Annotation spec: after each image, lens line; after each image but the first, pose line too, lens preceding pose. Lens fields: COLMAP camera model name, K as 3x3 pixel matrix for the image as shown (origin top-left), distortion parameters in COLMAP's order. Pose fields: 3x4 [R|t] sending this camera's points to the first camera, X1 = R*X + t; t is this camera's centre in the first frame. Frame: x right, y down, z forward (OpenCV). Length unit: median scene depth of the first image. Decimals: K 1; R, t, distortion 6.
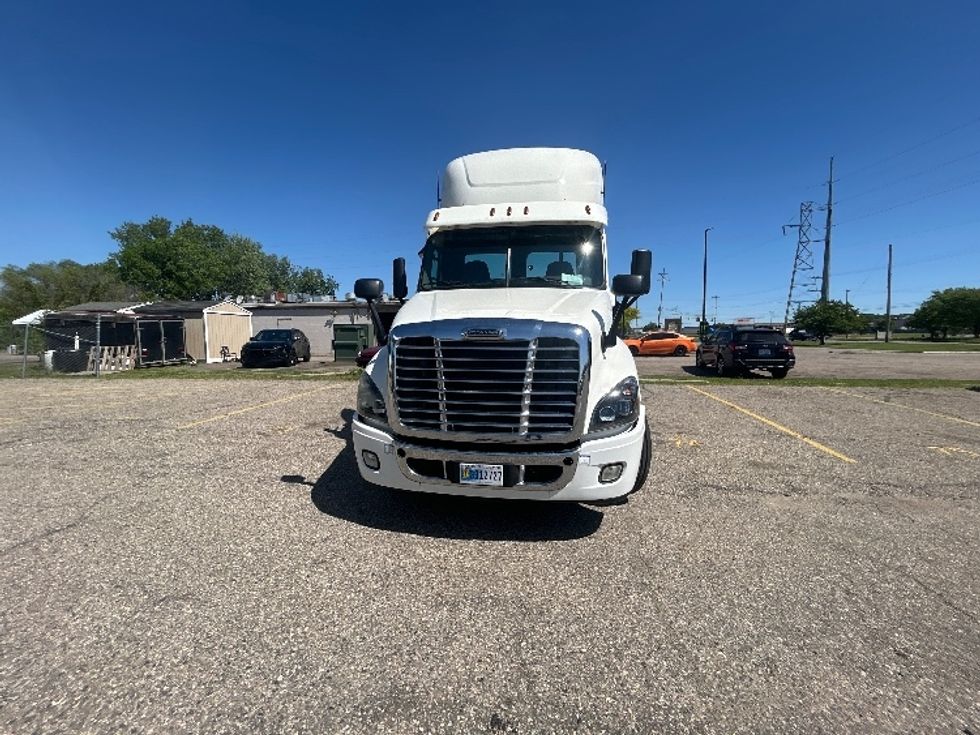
lens RADIAL K [[395.8, 0, 490.0], [0, 395.8, 367.5], [0, 0, 1]] dist [-0.001022, 0.000357]
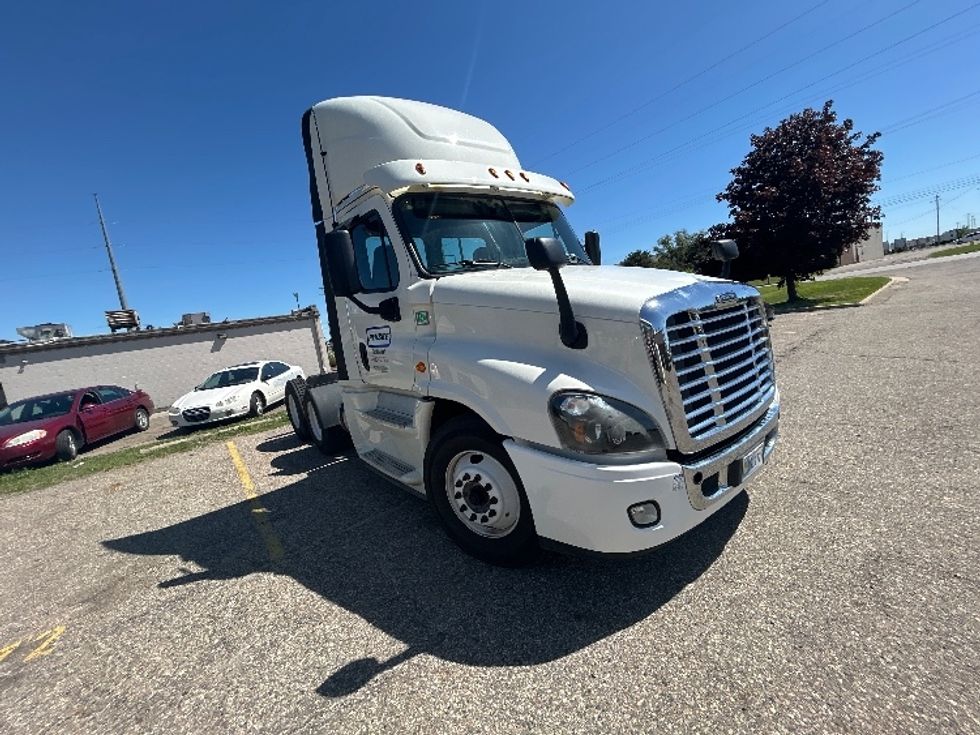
lens RADIAL K [[395.8, 0, 490.0], [0, 395.8, 367.5], [0, 0, 1]] dist [-0.001022, 0.000357]
pose [[0.678129, -0.187753, 0.710556, -0.158032], [0.214307, 0.975317, 0.053184, -0.015218], [-0.703003, 0.116212, 0.701627, 0.125688]]
